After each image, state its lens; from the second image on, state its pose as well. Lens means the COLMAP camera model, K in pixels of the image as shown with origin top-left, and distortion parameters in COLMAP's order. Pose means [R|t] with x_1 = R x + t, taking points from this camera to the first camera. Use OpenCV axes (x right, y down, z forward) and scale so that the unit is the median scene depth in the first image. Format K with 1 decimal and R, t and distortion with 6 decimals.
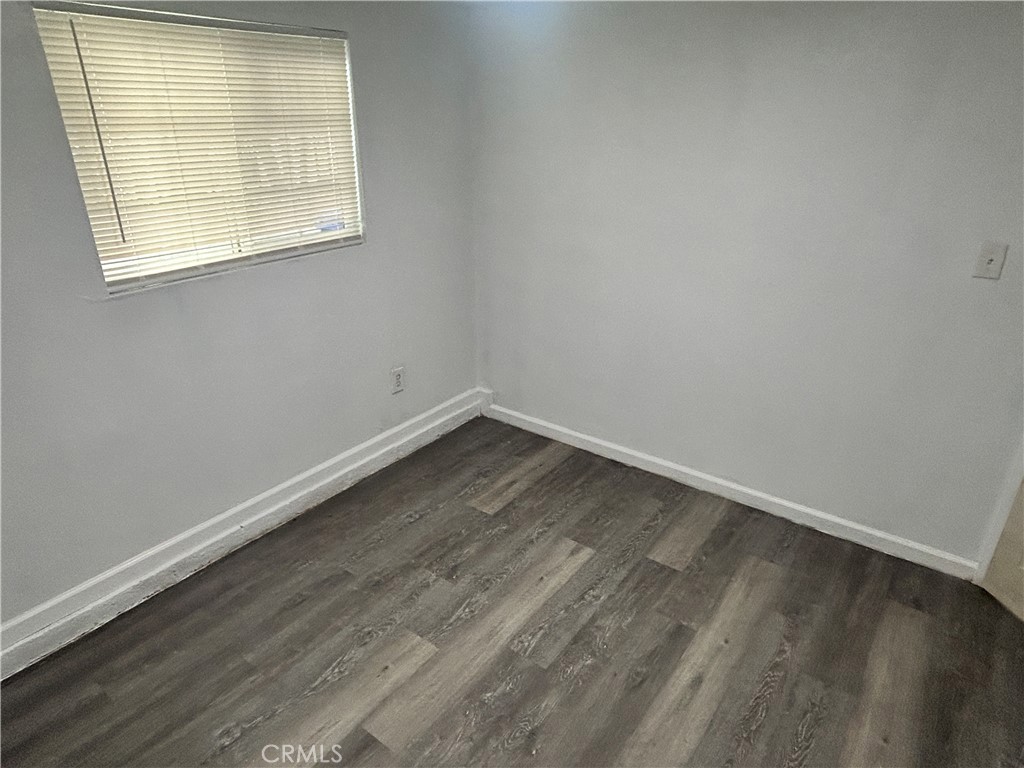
lens RADIAL K [[633.9, 0, 513.6], [0, 633.9, 385.2], [0, 0, 1]] dist [0.005275, -0.006141]
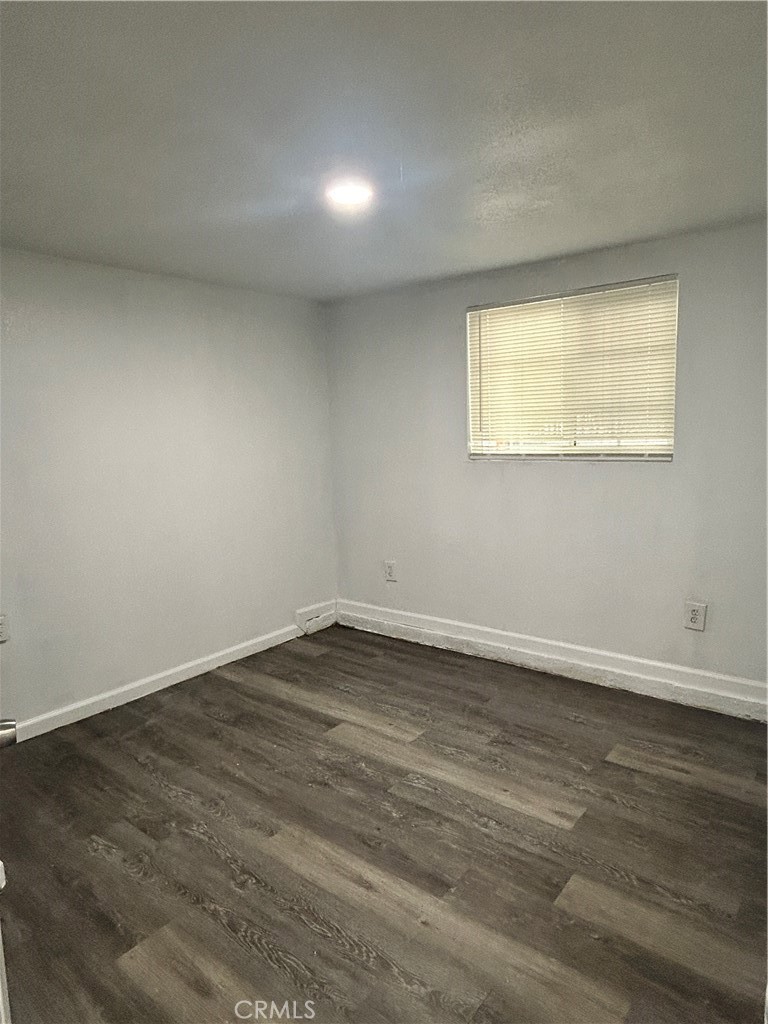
lens RADIAL K [[633.9, 0, 386.0], [0, 633.9, 515.9], [0, 0, 1]] dist [0.005275, -0.006141]
pose [[-0.027637, 0.139287, -0.989866, 0.974079], [-0.375311, 0.916353, 0.139422, -0.137715], [0.926487, 0.375360, 0.026950, 0.698572]]
